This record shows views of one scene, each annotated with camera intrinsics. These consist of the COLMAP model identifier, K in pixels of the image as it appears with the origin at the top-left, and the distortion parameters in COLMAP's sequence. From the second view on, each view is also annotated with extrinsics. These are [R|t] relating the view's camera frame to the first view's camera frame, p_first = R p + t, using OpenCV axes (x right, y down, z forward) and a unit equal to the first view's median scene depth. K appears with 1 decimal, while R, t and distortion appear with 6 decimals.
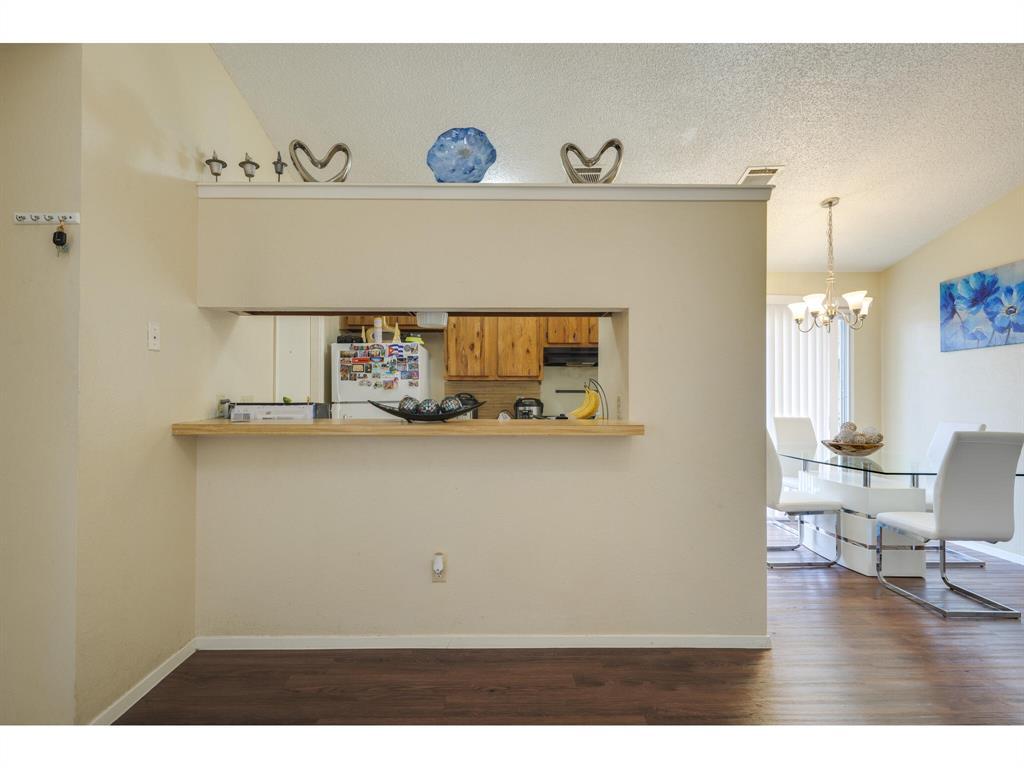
lens RADIAL K [[508.8, 0, 509.0], [0, 508.8, 390.6], [0, 0, 1]] dist [-0.000343, -0.000073]
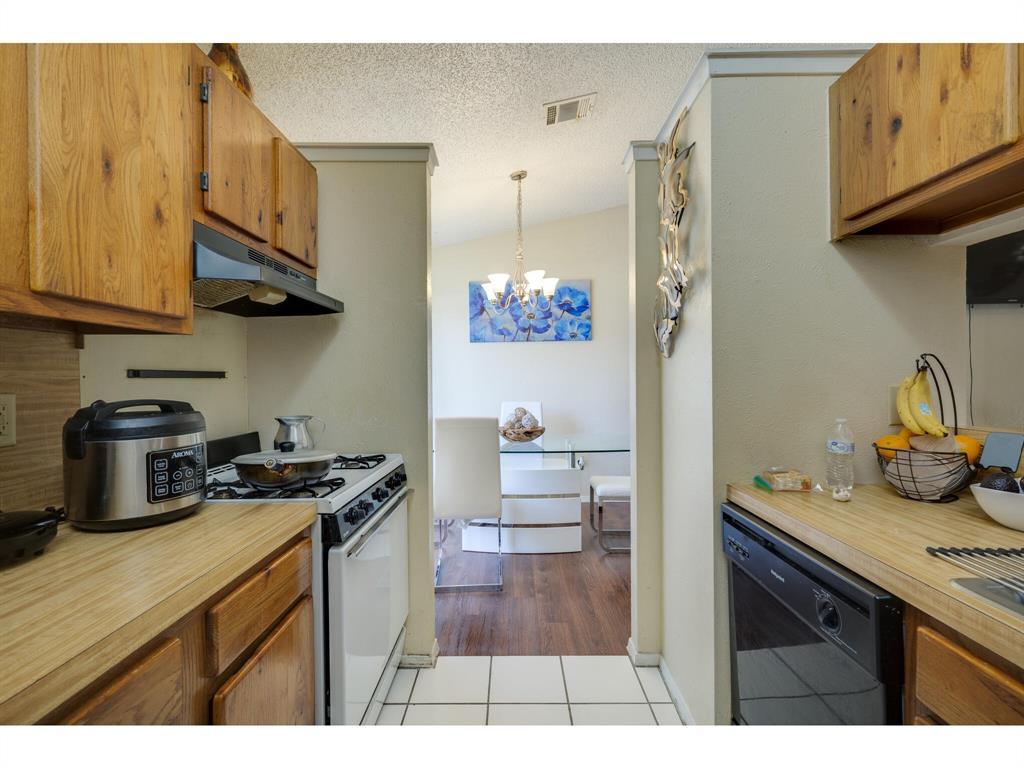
lens RADIAL K [[467.8, 0, 512.8], [0, 467.8, 377.7], [0, 0, 1]] dist [0.000875, 0.000075]
pose [[0.013315, -0.001753, 0.999910, -0.215075], [-0.004093, 0.999990, 0.001808, 0.001671], [-0.999903, -0.004117, 0.013308, 0.924314]]
